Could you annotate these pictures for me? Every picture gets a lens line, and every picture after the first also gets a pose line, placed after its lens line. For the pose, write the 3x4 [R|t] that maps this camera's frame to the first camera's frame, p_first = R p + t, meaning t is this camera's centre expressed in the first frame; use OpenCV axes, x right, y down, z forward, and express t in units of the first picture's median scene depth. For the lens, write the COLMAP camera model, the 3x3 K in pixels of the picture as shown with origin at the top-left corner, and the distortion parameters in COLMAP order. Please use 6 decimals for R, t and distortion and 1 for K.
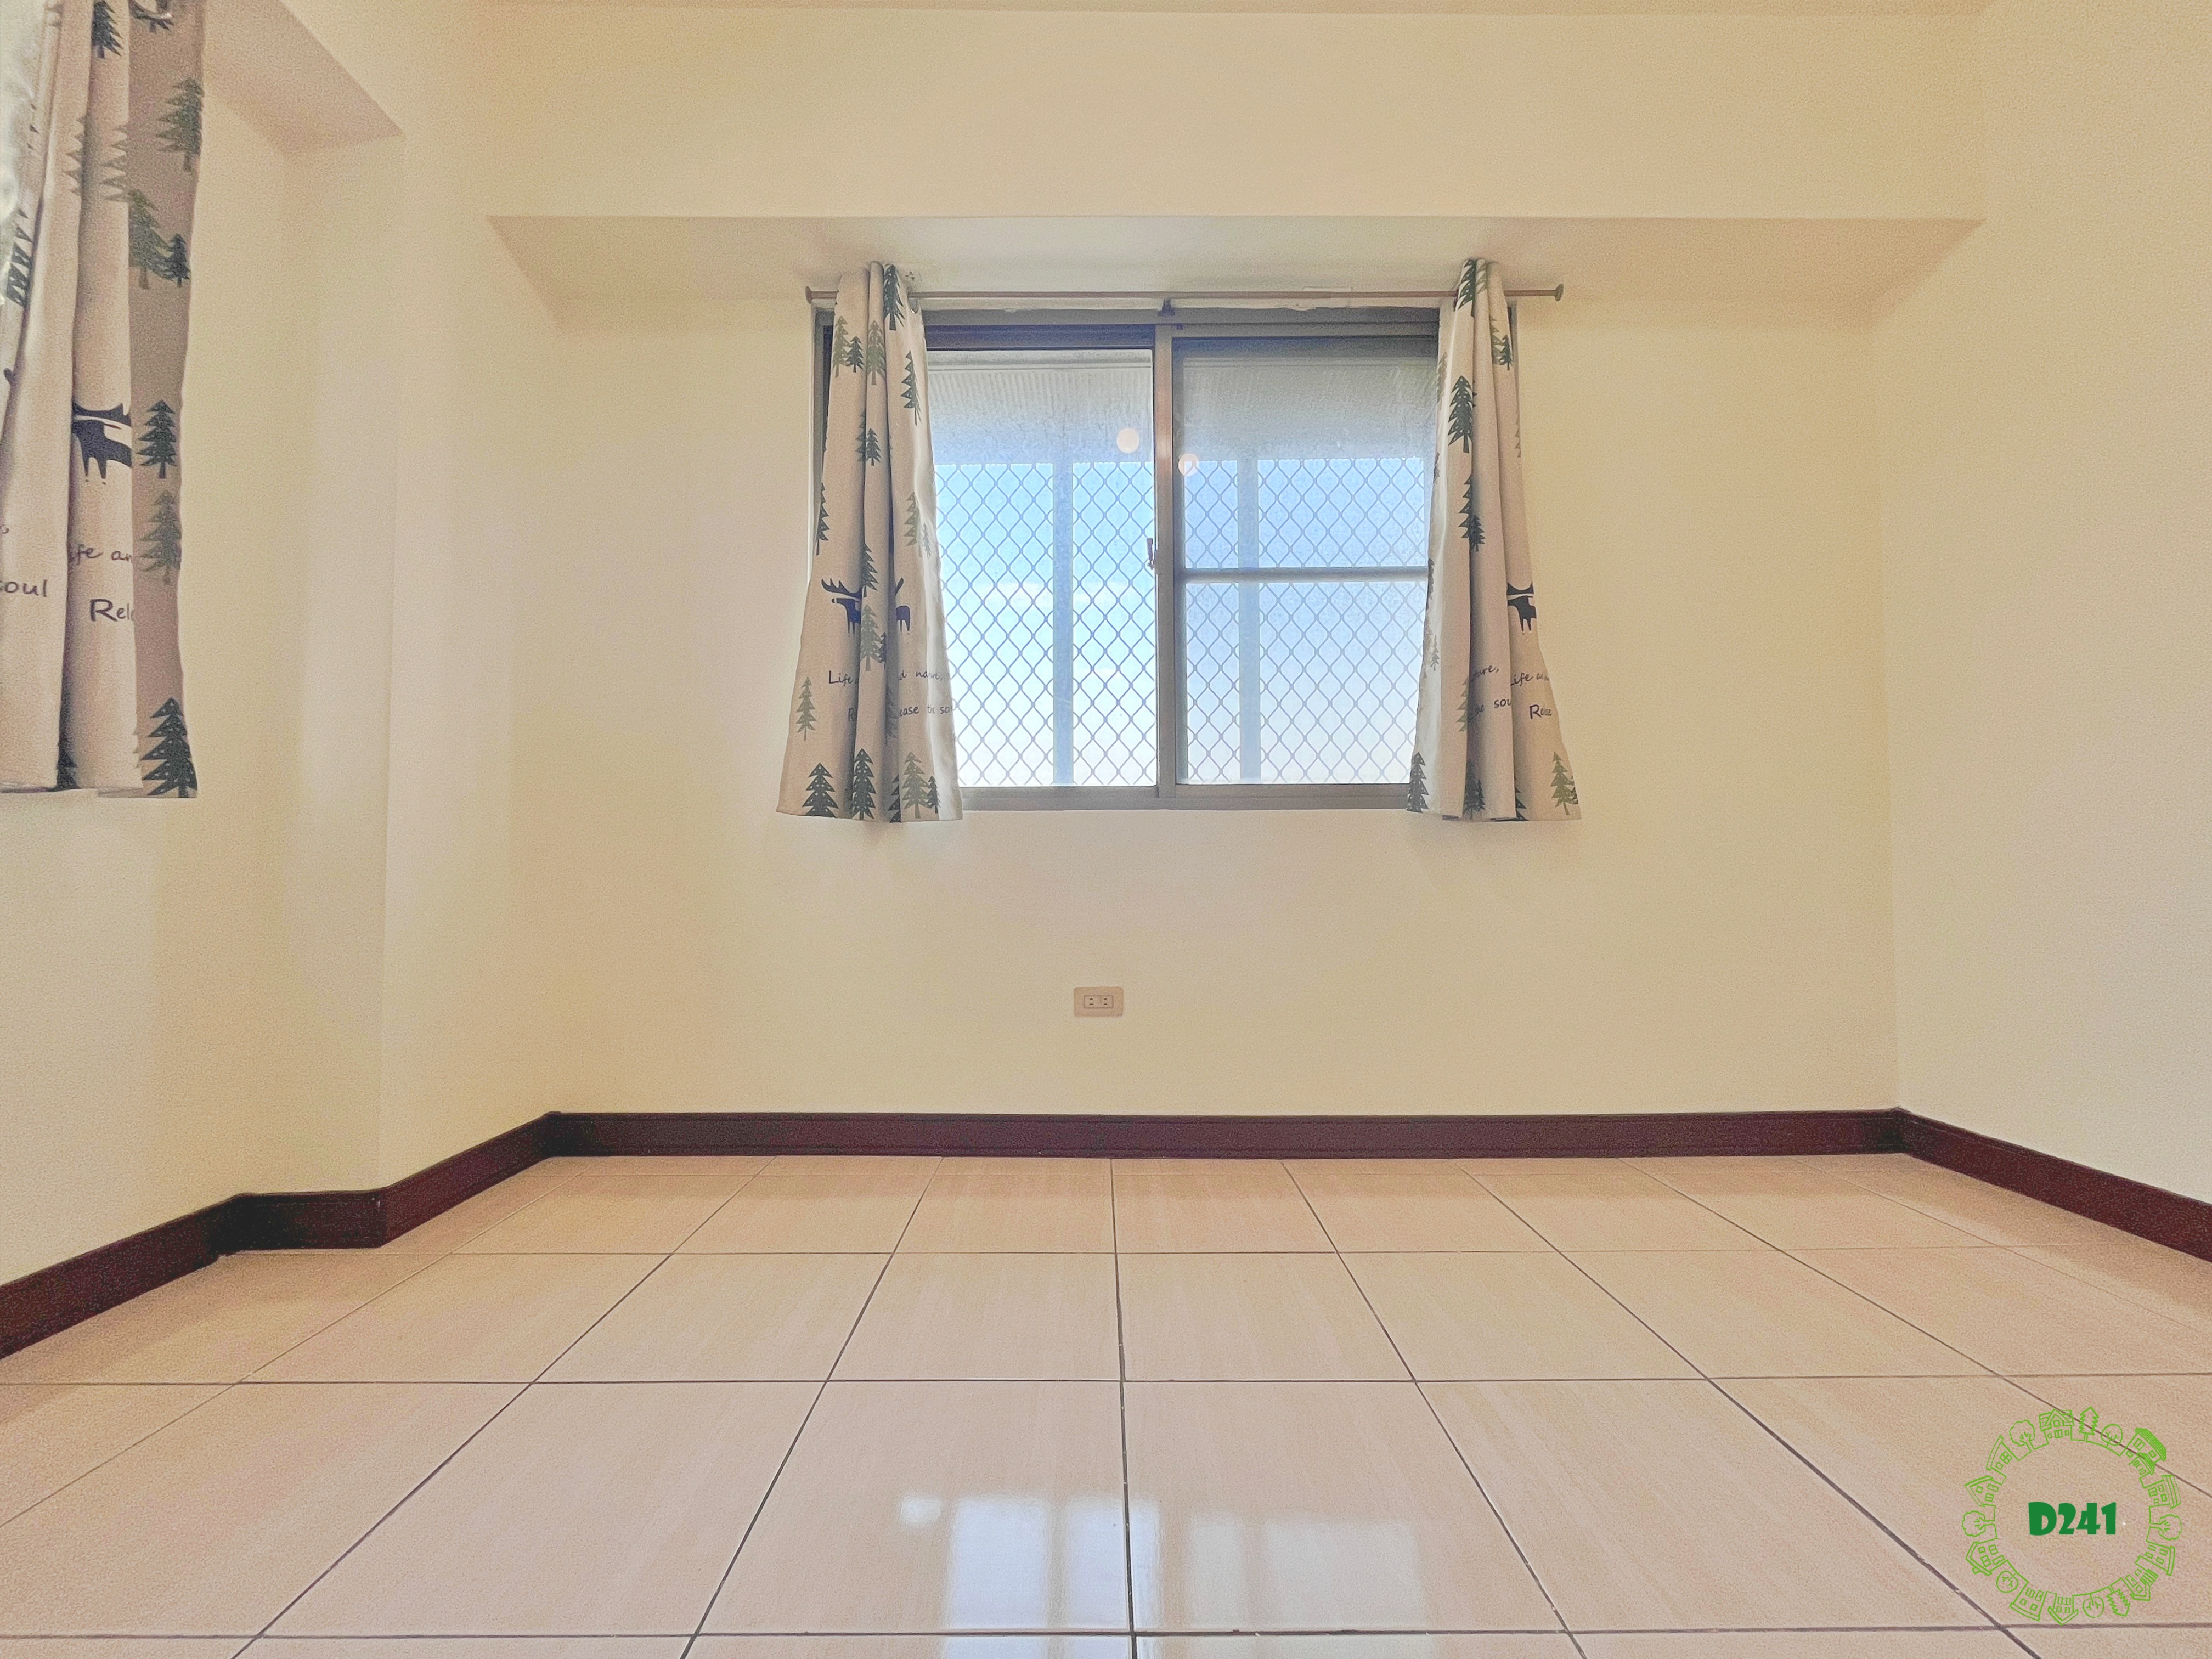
lens RADIAL K [[901.8, 0, 1099.2], [0, 901.8, 829.9], [0, 0, 1]] dist [0.002646, 0.000293]
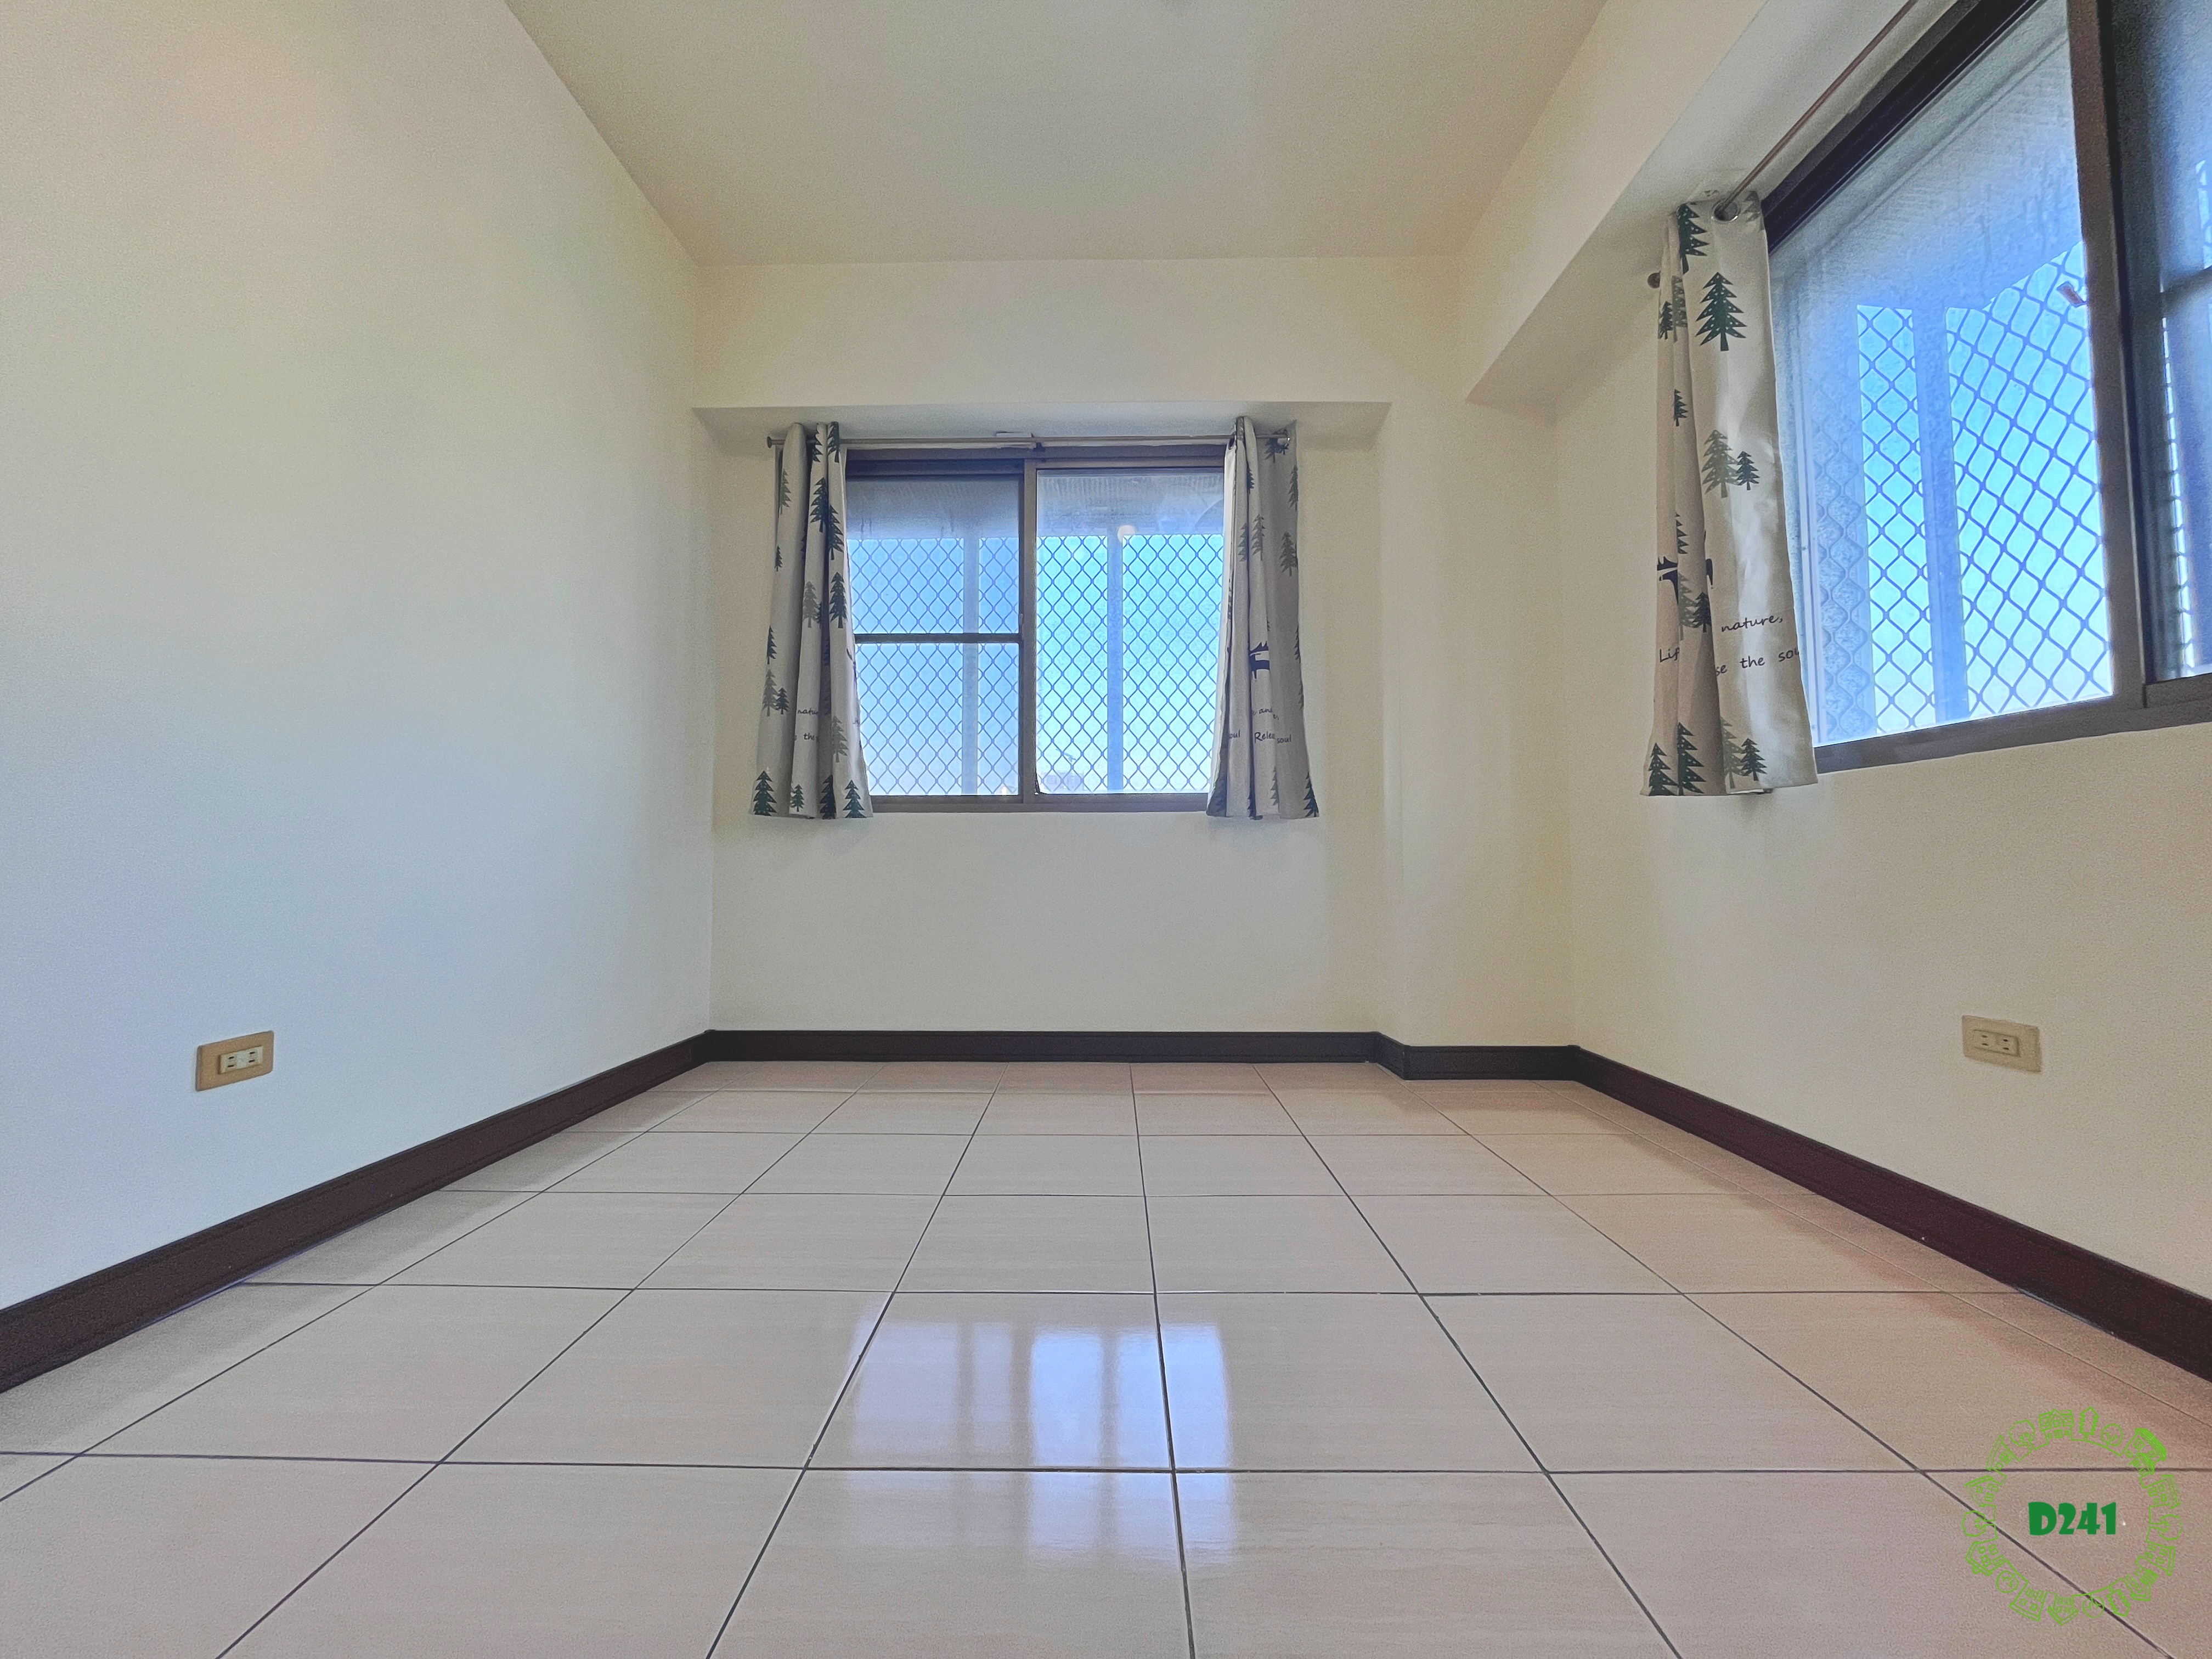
lens RADIAL K [[901.8, 0, 1098.5], [0, 901.8, 835.6], [0, 0, 1]] dist [0.002646, 0.000293]
pose [[-0.006090, -0.032034, -0.999468, 0.696521], [0.043706, 0.998523, -0.032270, 0.033958], [0.999026, -0.043879, -0.004681, 0.370789]]
